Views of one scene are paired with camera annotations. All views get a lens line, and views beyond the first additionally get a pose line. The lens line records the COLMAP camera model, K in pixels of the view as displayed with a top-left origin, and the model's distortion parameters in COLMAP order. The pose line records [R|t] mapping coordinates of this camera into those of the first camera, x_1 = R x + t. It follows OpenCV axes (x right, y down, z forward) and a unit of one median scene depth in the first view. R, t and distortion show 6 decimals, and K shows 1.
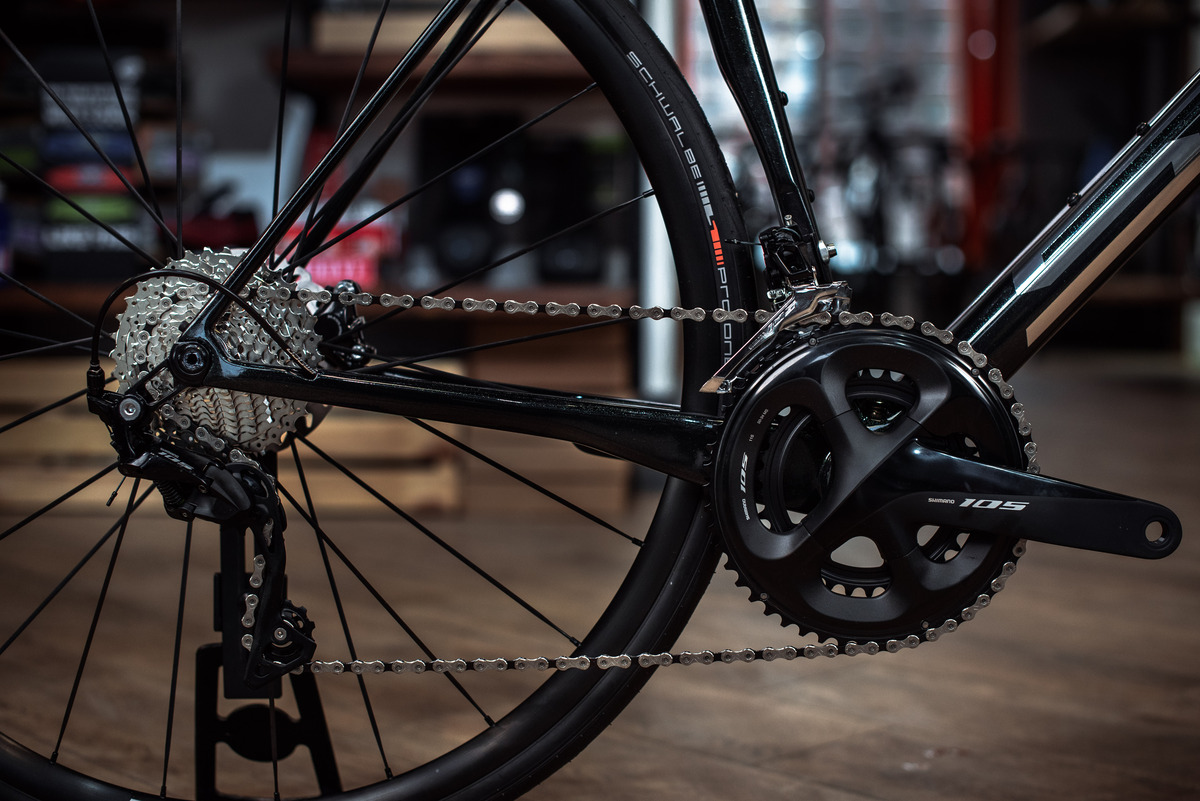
lens RADIAL K [[2200.2, 0, 600.0], [0, 2200.2, 400.5], [0, 0, 1]] dist [-0.104813, 0.122254]
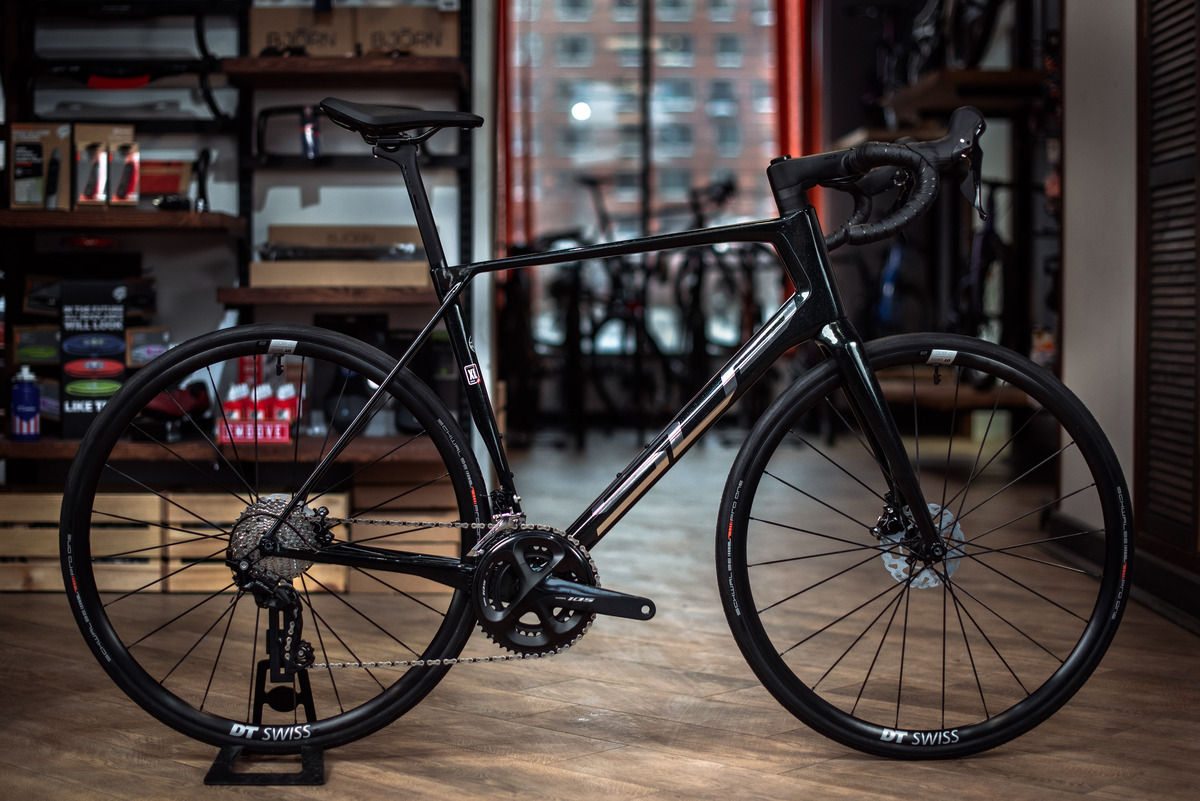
lens RADIAL K [[2200.2, 0, 600.0], [0, 2200.2, 400.5], [0, 0, 1]] dist [-0.104813, 0.122254]
pose [[0.997799, -0.004038, 0.066191, 0.031383], [0.005845, 0.999615, -0.027124, -0.112667], [-0.066056, 0.027451, 0.997438, -1.536666]]
